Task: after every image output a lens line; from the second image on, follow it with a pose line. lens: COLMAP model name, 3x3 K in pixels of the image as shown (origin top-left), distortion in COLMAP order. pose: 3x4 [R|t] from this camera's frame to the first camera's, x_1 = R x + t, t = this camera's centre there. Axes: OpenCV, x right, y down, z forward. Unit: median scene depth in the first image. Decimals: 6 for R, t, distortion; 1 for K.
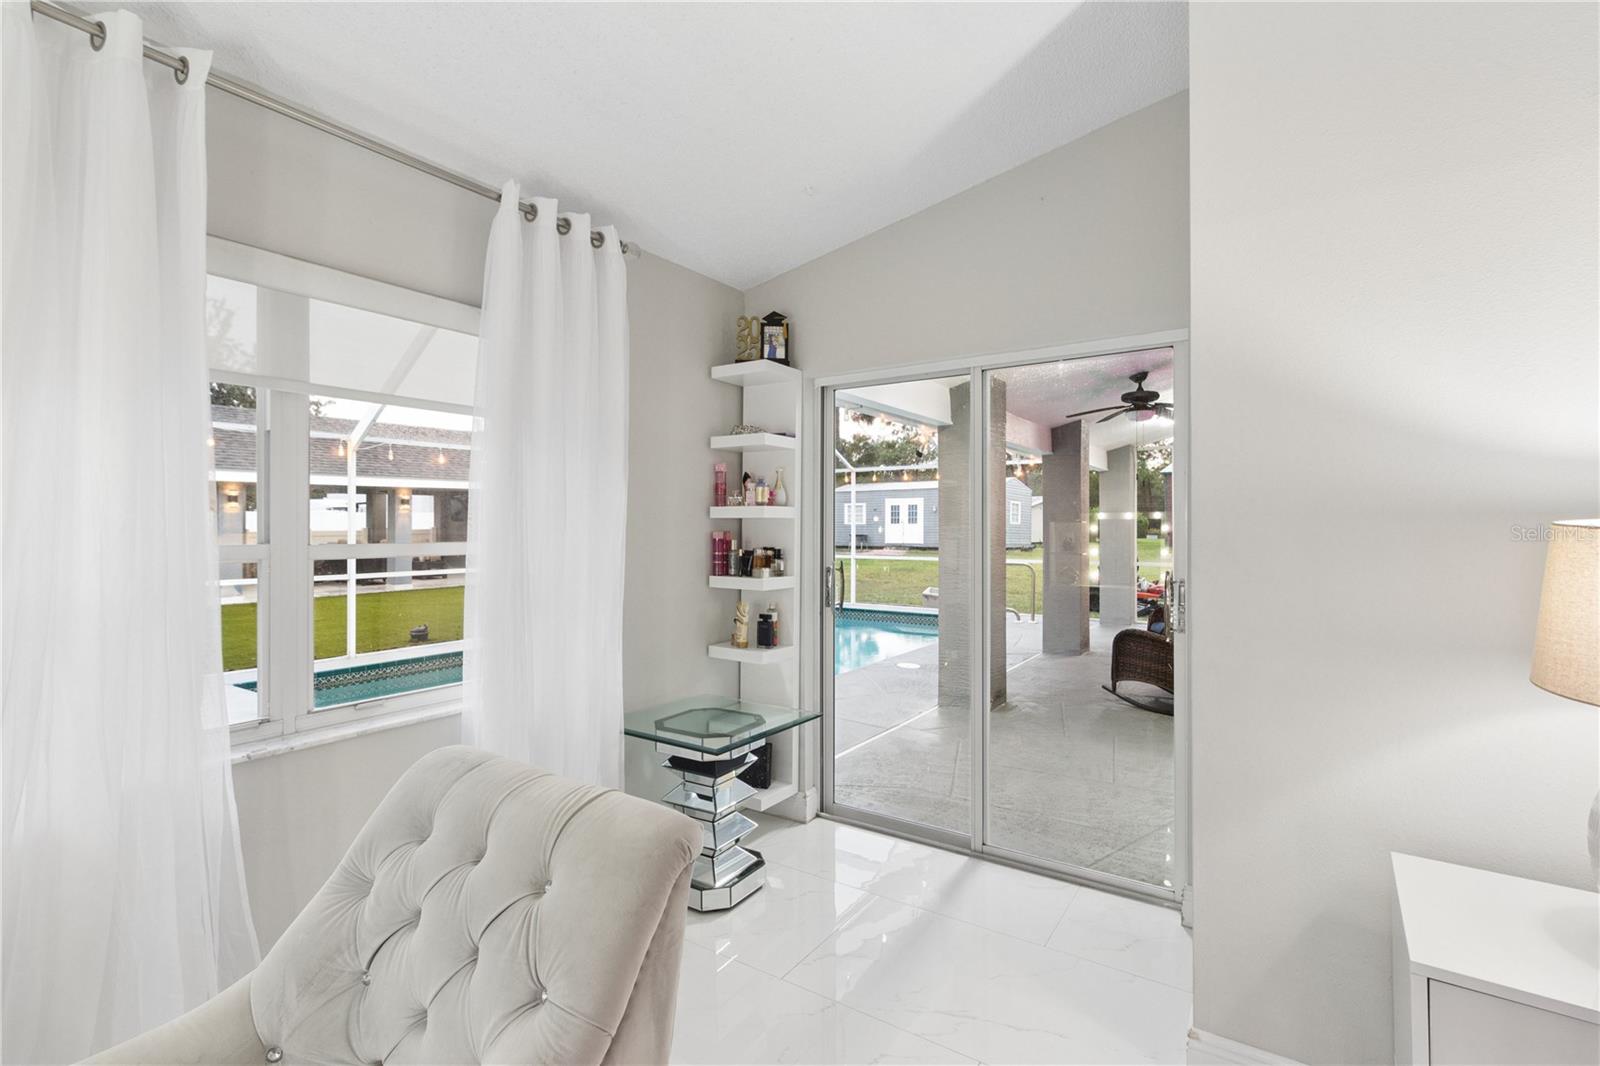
lens RADIAL K [[741.5, 0, 801.7], [0, 741.5, 526.6], [0, 0, 1]] dist [-0.002610, 0.000496]
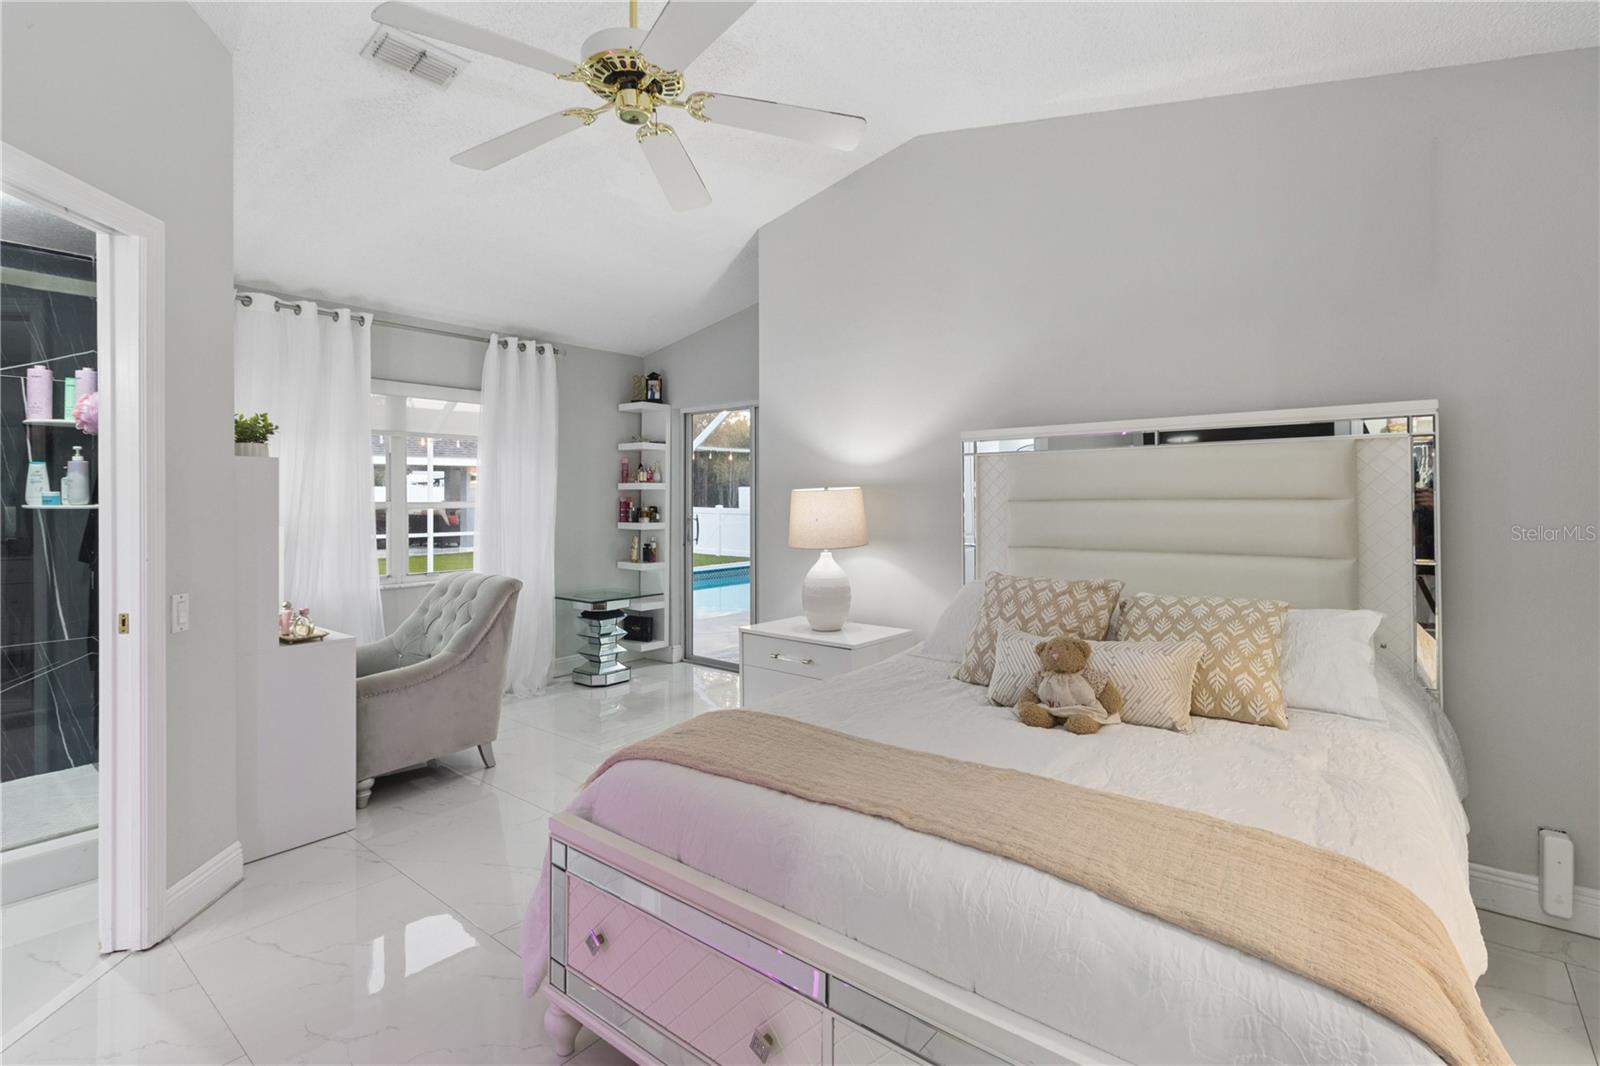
lens RADIAL K [[753.2, 0, 801.7], [0, 753.2, 508.9], [0, 0, 1]] dist [-0.001592, -0.000045]
pose [[0.995895, 0.001393, -0.090502, 0.475839], [-0.000456, 0.999946, 0.010376, 0.015865], [0.090512, -0.010292, 0.995842, -0.752866]]
